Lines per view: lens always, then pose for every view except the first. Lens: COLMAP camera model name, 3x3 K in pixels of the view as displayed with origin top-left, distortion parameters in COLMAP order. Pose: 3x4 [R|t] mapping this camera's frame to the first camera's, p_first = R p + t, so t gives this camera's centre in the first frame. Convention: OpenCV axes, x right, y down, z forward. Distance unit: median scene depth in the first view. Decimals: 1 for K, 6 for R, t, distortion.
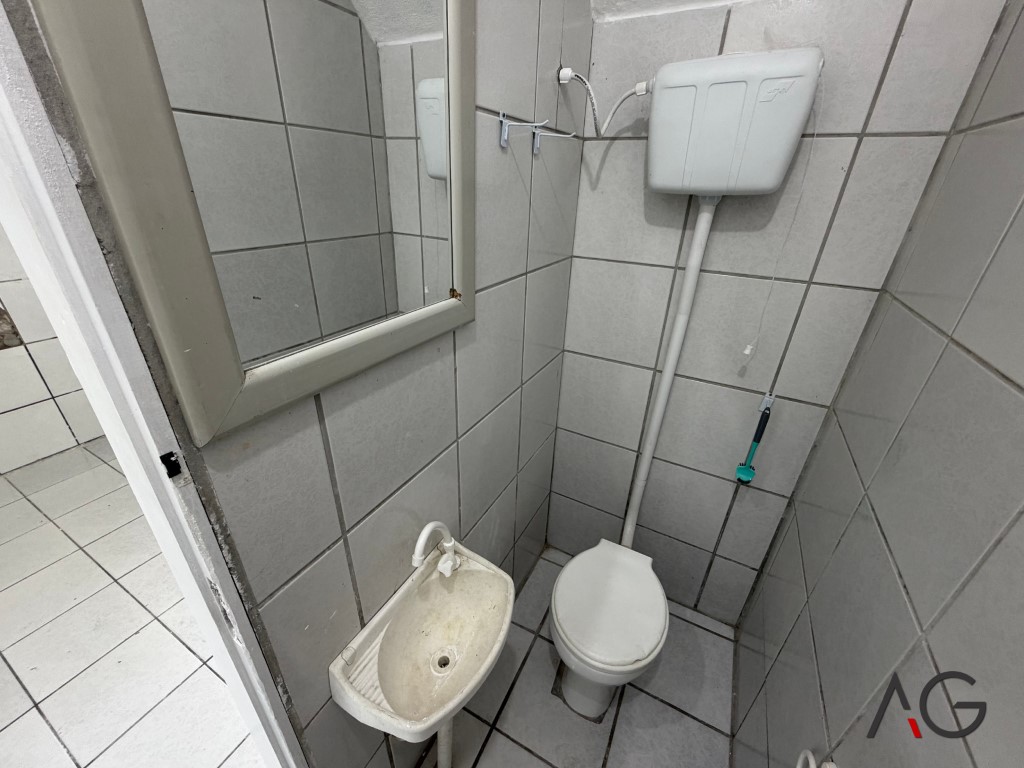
lens RADIAL K [[409.7, 0, 508.4], [0, 409.7, 384.2], [0, 0, 1]] dist [0.000281, 0.000588]
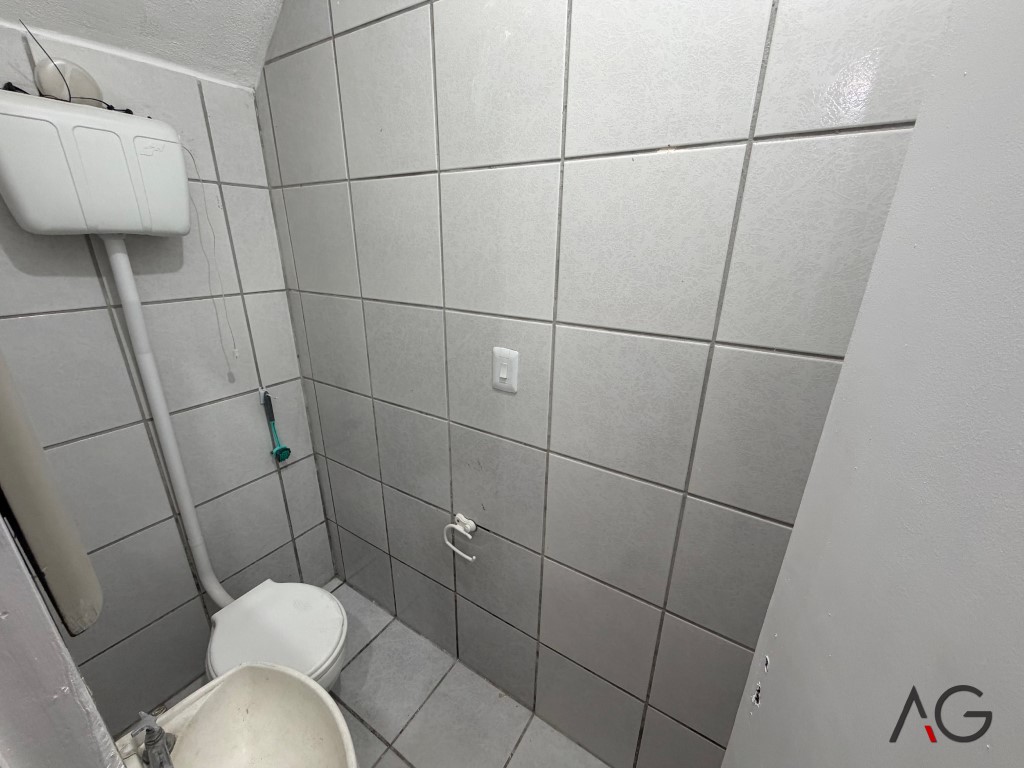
lens RADIAL K [[409.7, 0, 509.8], [0, 409.7, 383.8], [0, 0, 1]] dist [0.000281, 0.000588]
pose [[0.078801, -0.360110, 0.929576, -0.411723], [0.437997, 0.850158, 0.292215, -0.017854], [-0.895516, 0.384125, 0.224721, 0.072402]]
